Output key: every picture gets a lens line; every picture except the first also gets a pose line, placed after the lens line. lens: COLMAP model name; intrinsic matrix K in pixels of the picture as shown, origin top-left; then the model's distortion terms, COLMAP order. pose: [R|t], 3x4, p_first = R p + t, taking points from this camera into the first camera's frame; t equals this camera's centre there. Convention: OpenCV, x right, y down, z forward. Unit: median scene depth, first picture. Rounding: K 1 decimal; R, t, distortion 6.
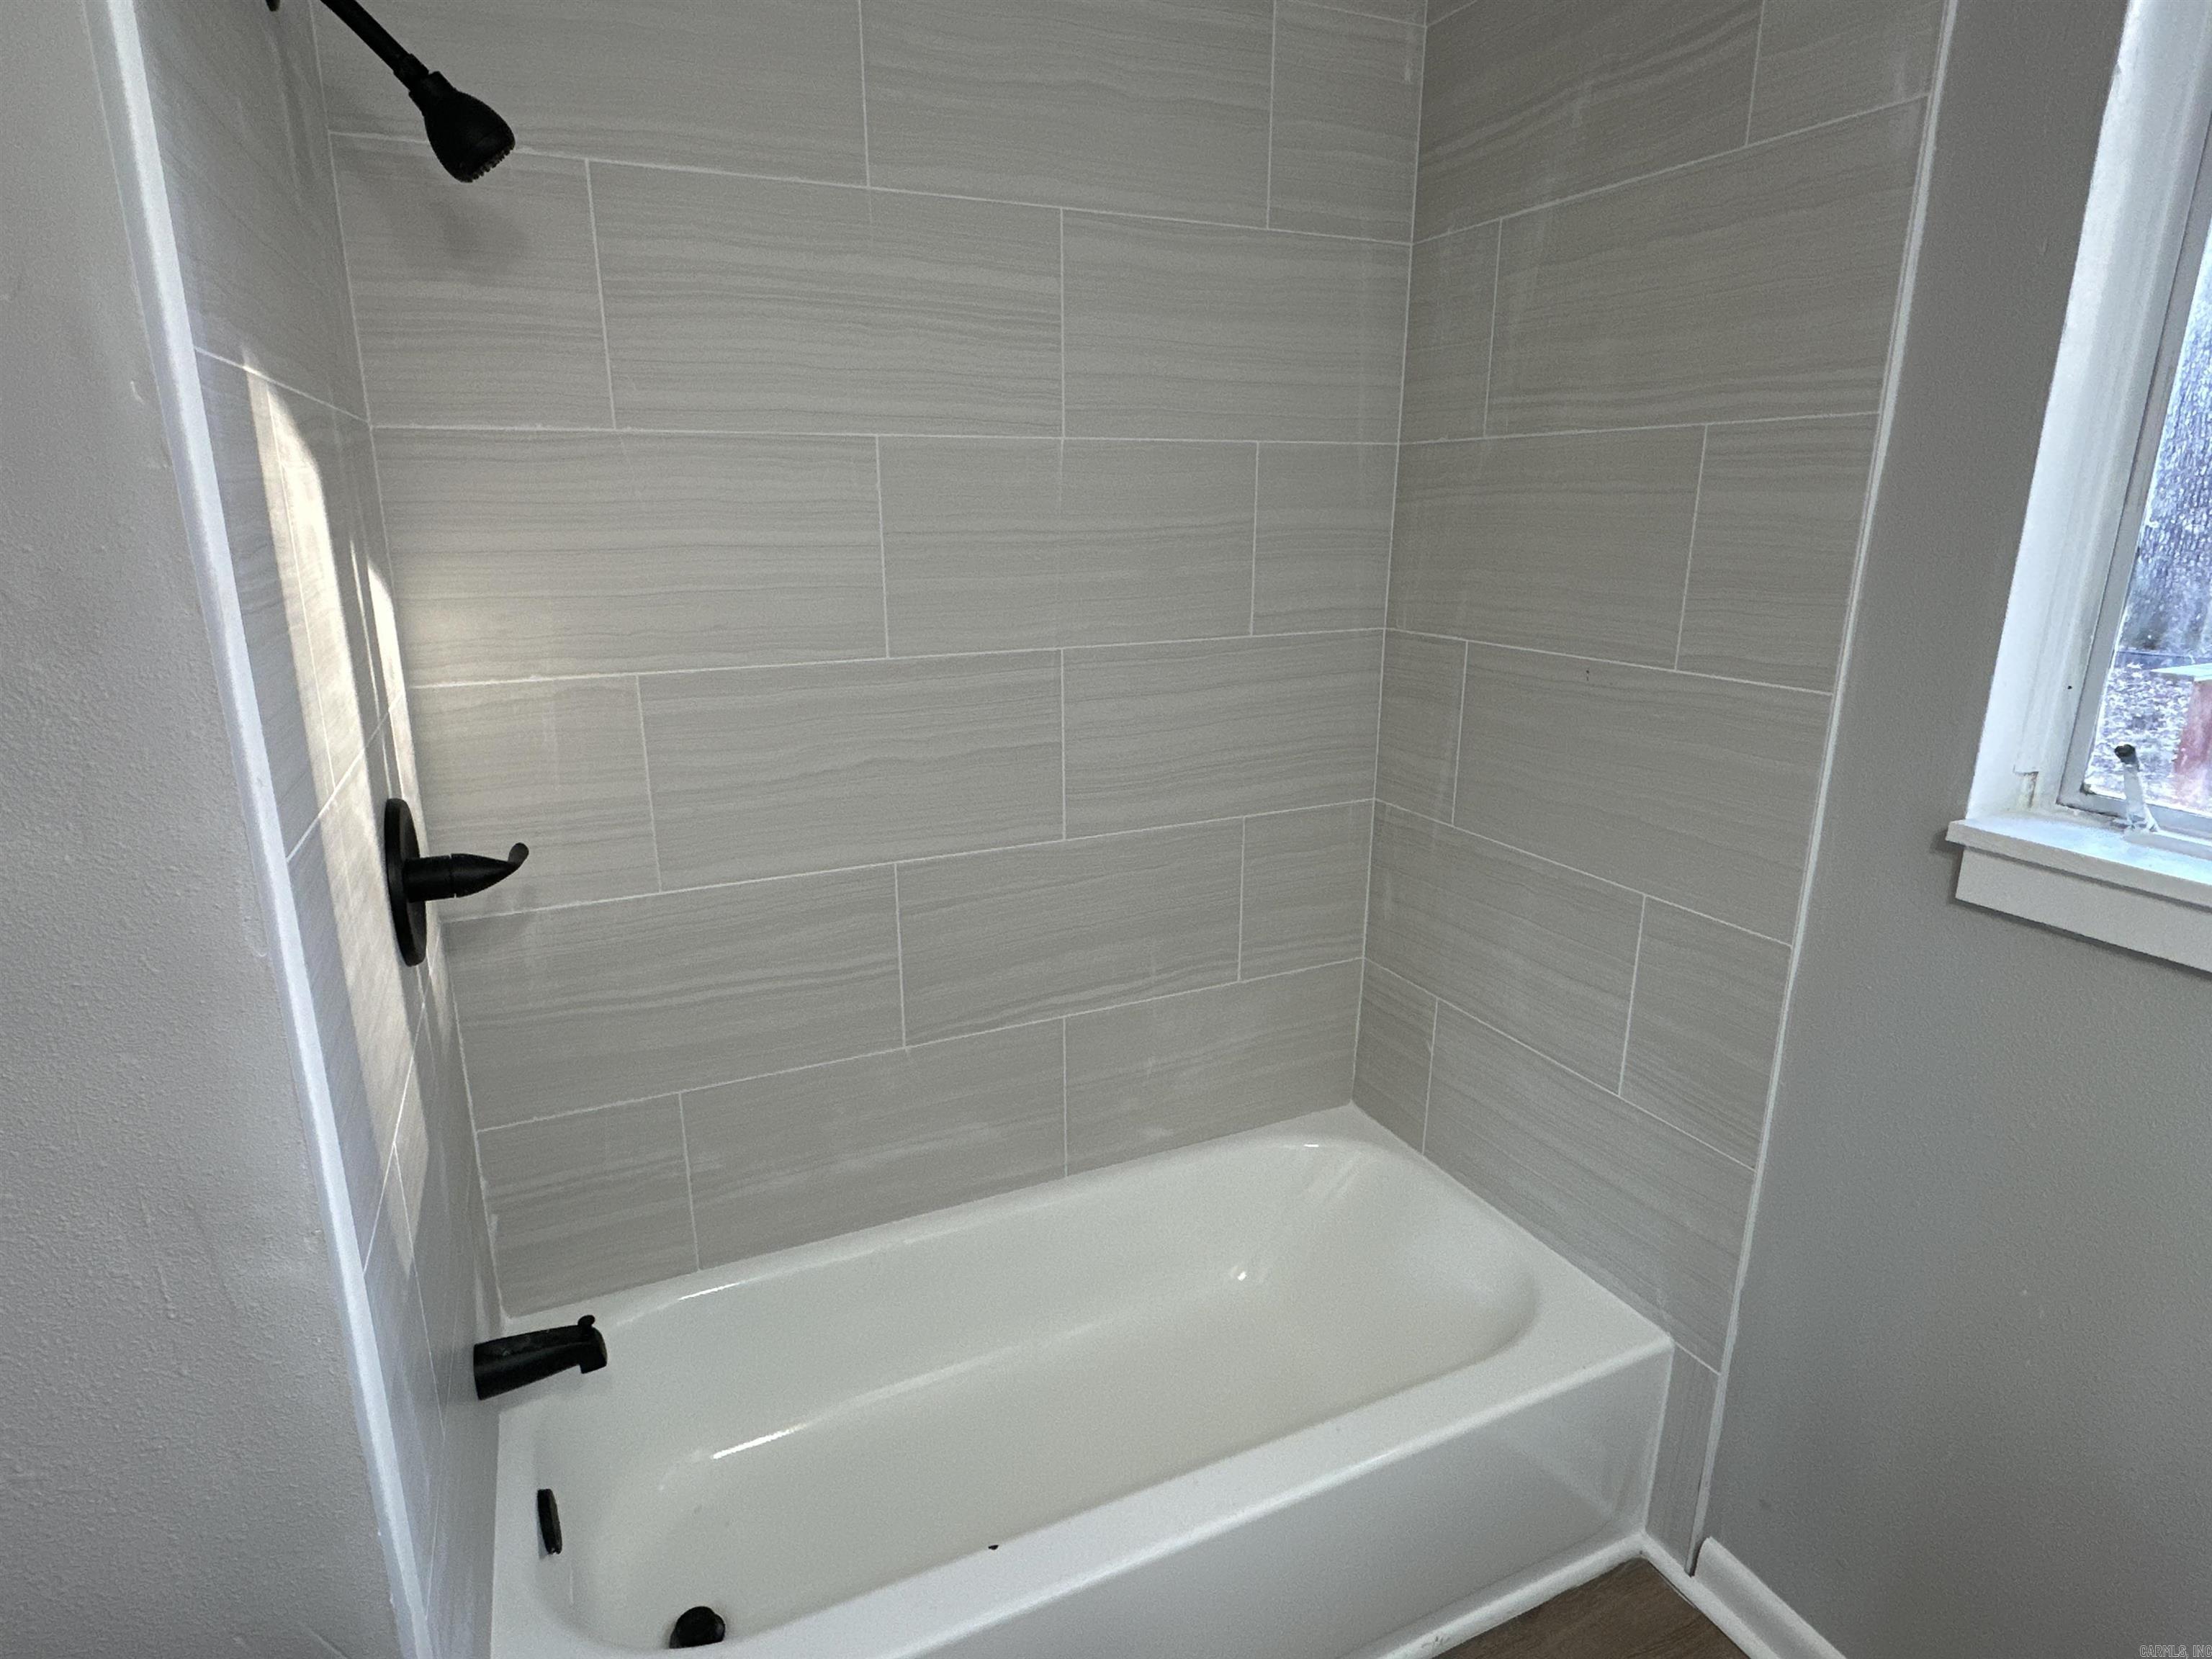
lens RADIAL K [[1197.4, 0, 1104.0], [0, 1197.4, 828.5], [0, 0, 1]] dist [-0.003058, 0.001189]
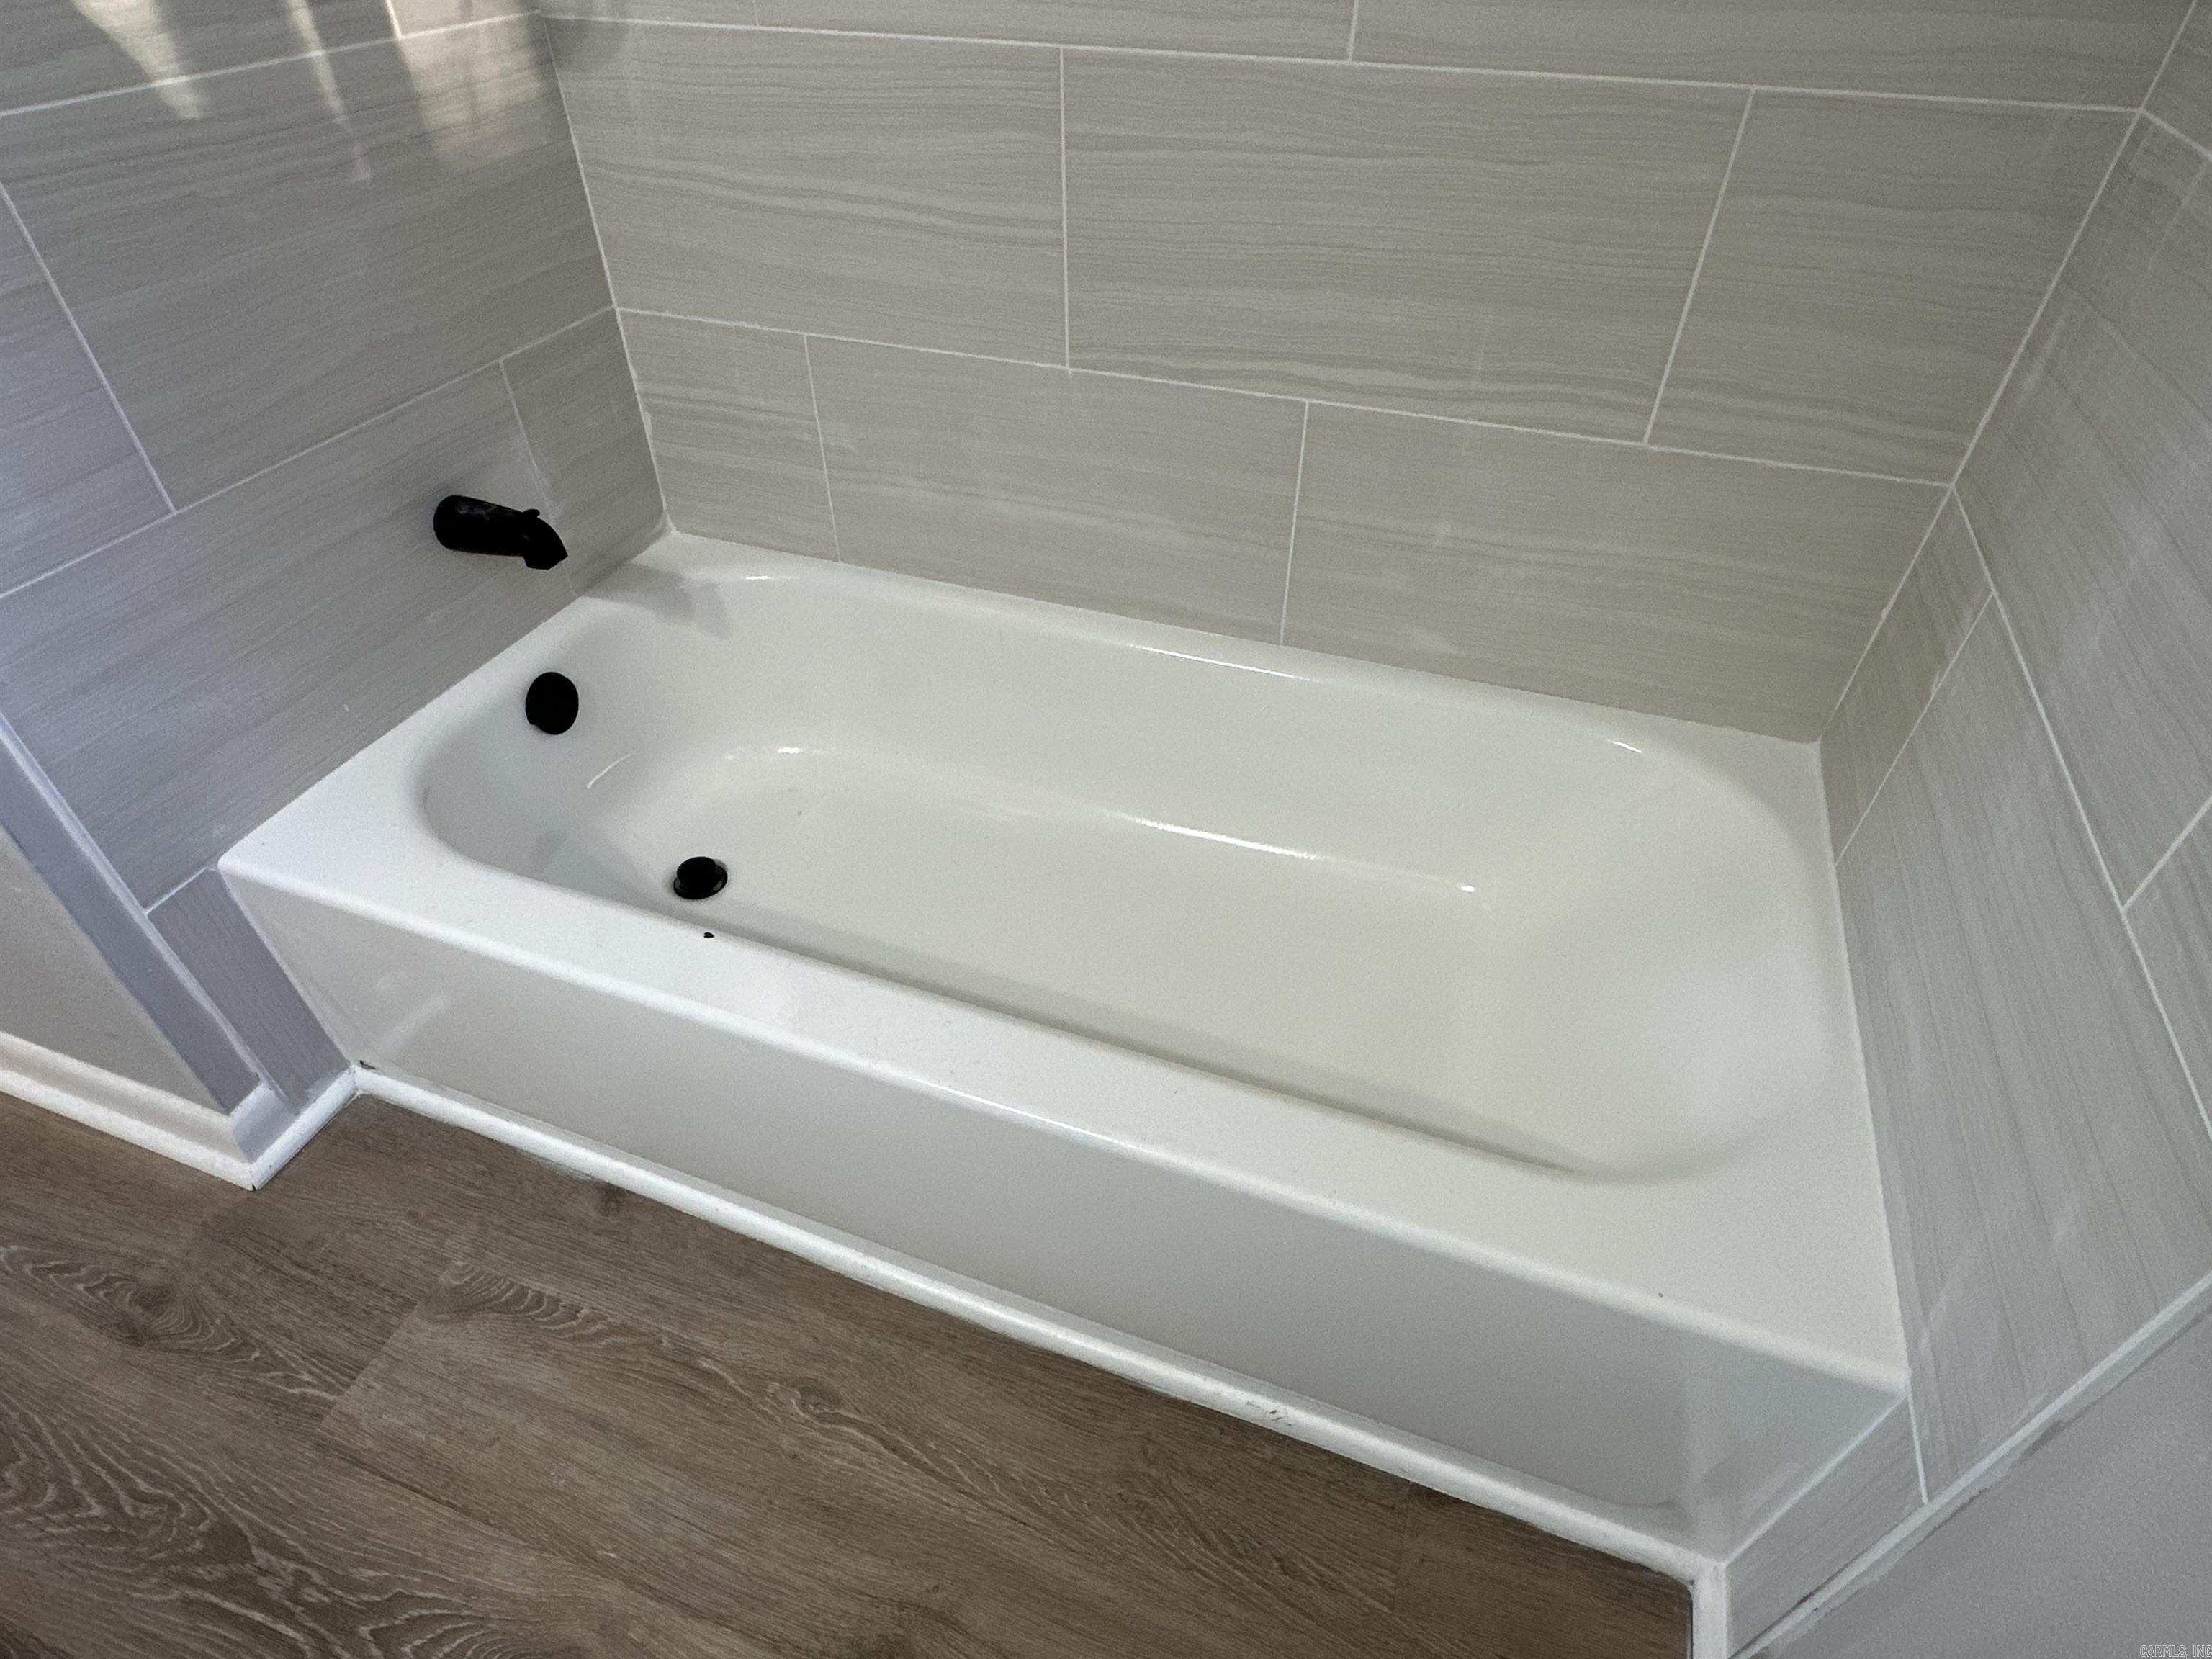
lens RADIAL K [[1197.4, 0, 1104.0], [0, 1197.4, 828.5], [0, 0, 1]] dist [-0.003058, 0.001189]
pose [[0.708691, 0.463191, -0.532176, 0.381873], [-0.195039, 0.853532, 0.483159, 0.074144], [0.678024, -0.238615, 0.695231, 0.490799]]
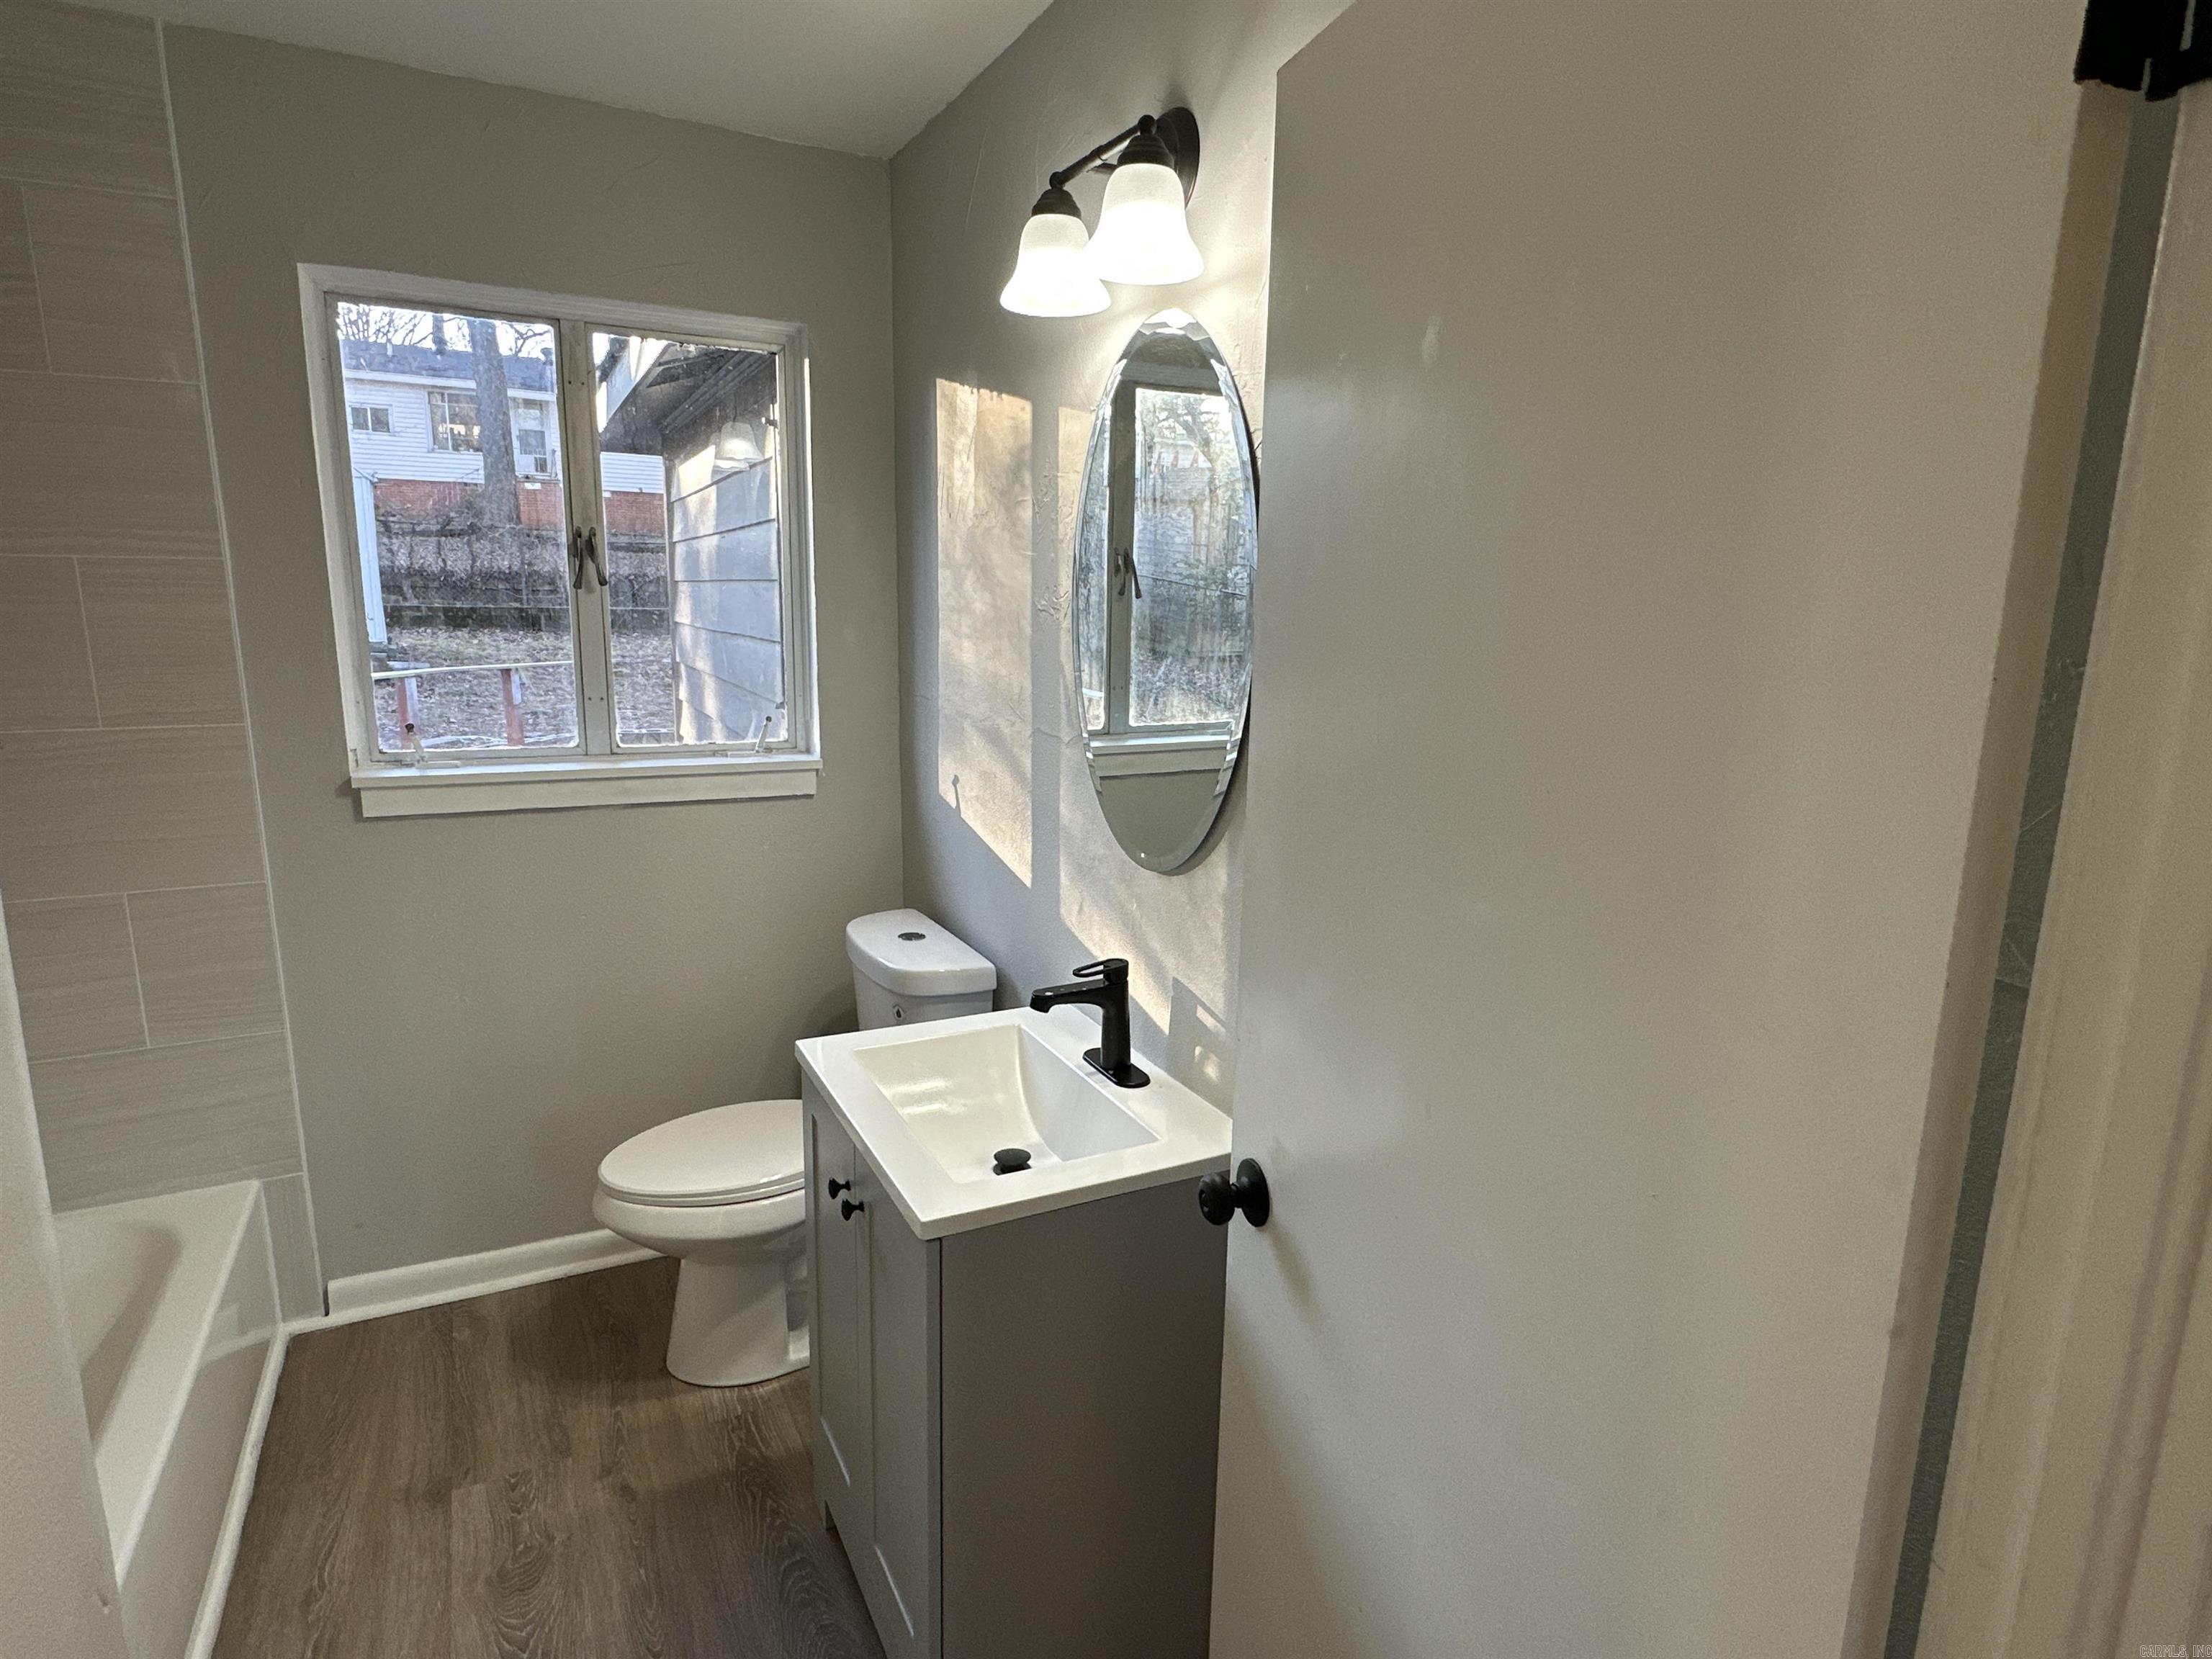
lens RADIAL K [[1197.4, 0, 1104.0], [0, 1197.4, 828.5], [0, 0, 1]] dist [-0.003058, 0.001189]
pose [[-0.043746, -0.196292, 0.979569, -0.855430], [0.248988, 0.947426, 0.200971, -0.009485], [-0.967518, 0.252692, 0.007429, -0.097936]]
